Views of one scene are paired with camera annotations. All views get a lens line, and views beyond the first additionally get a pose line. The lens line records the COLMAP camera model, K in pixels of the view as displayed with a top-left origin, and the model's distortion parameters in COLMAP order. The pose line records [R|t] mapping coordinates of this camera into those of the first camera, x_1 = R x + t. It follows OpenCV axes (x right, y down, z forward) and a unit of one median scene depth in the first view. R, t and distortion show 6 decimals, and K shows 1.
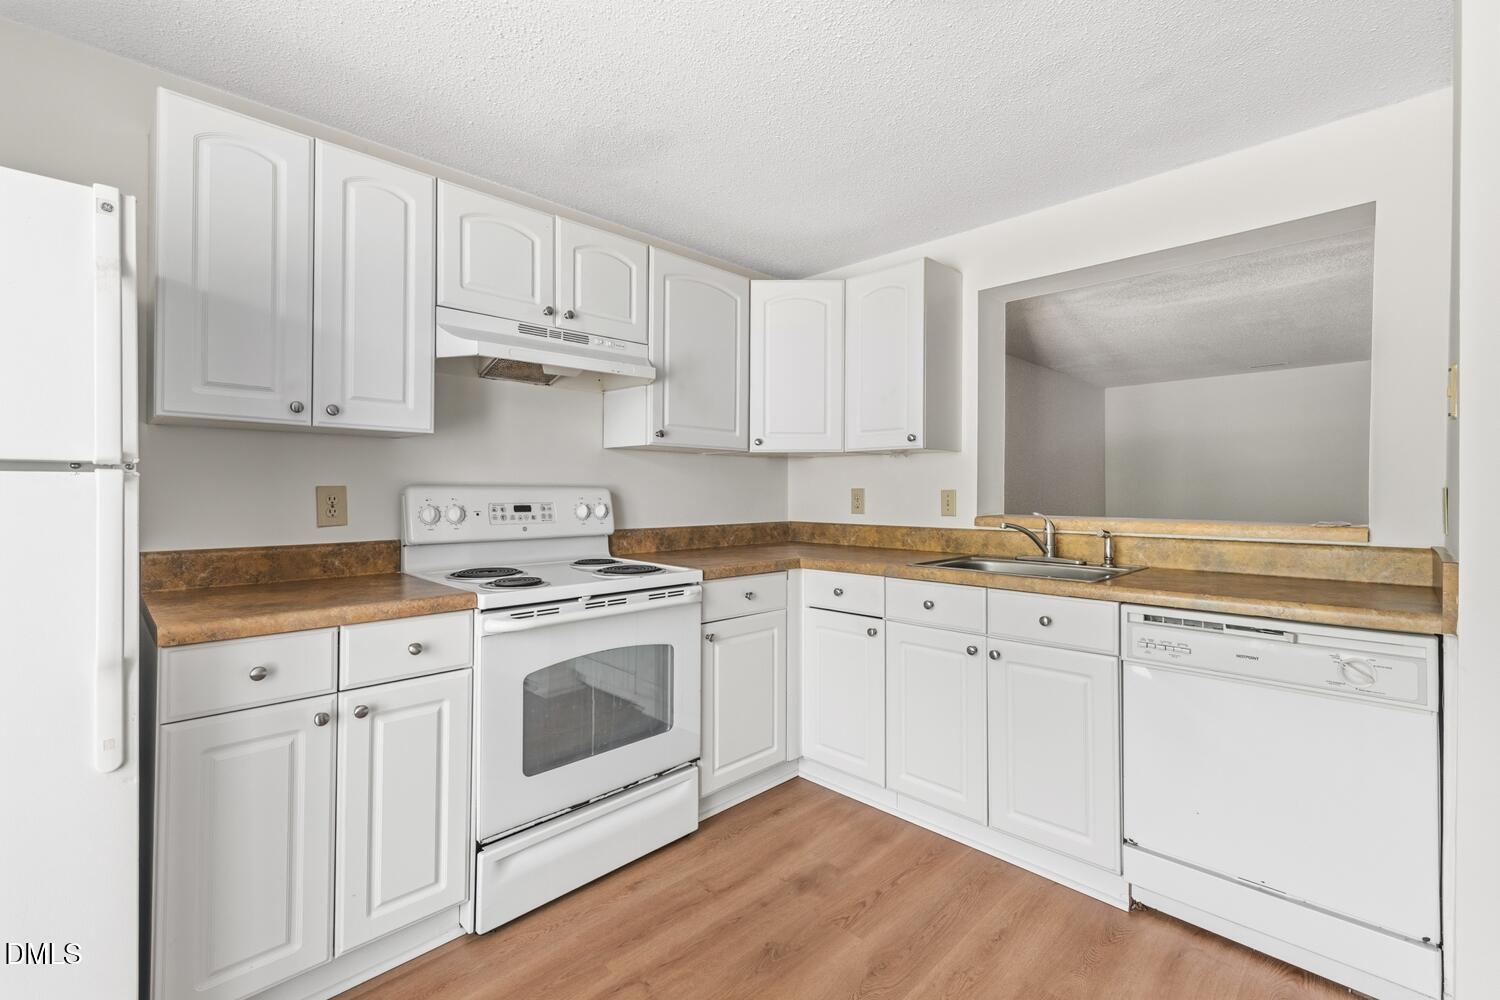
lens RADIAL K [[646.8, 0, 756.4], [0, 646.8, 491.5], [0, 0, 1]] dist [0.017847, -0.002142]
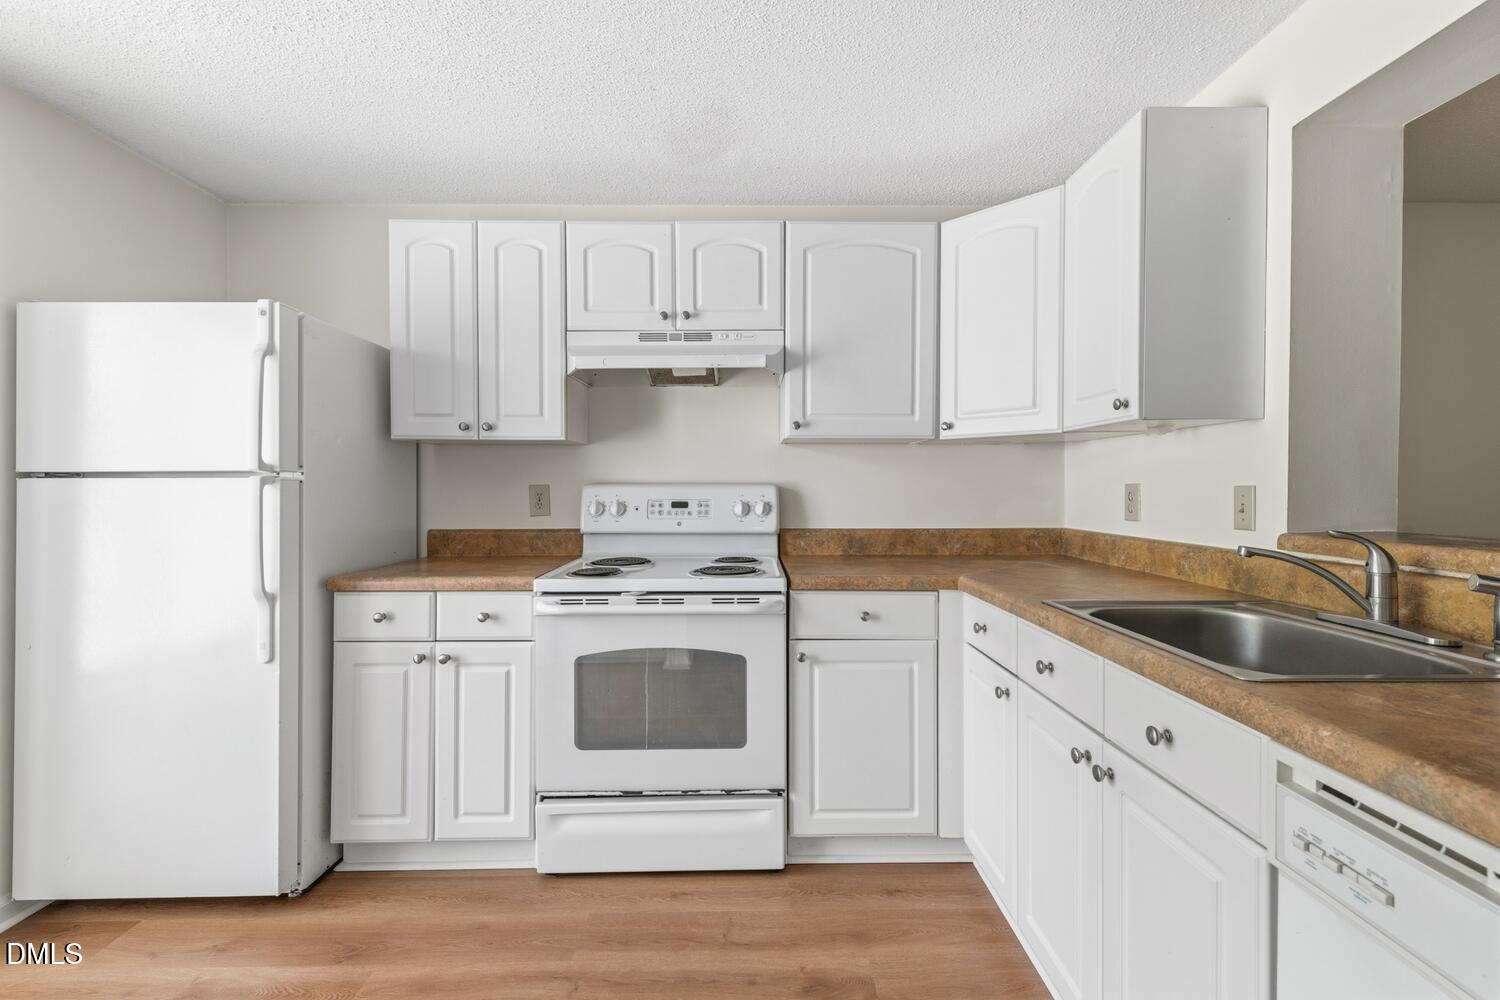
lens RADIAL K [[646.8, 0, 757.4], [0, 646.8, 495.4], [0, 0, 1]] dist [0.017847, -0.002142]
pose [[0.720915, 0.007397, -0.692984, 0.521842], [0.001180, 0.999928, 0.011901, -0.001797], [0.693022, -0.009397, 0.720855, 0.357293]]
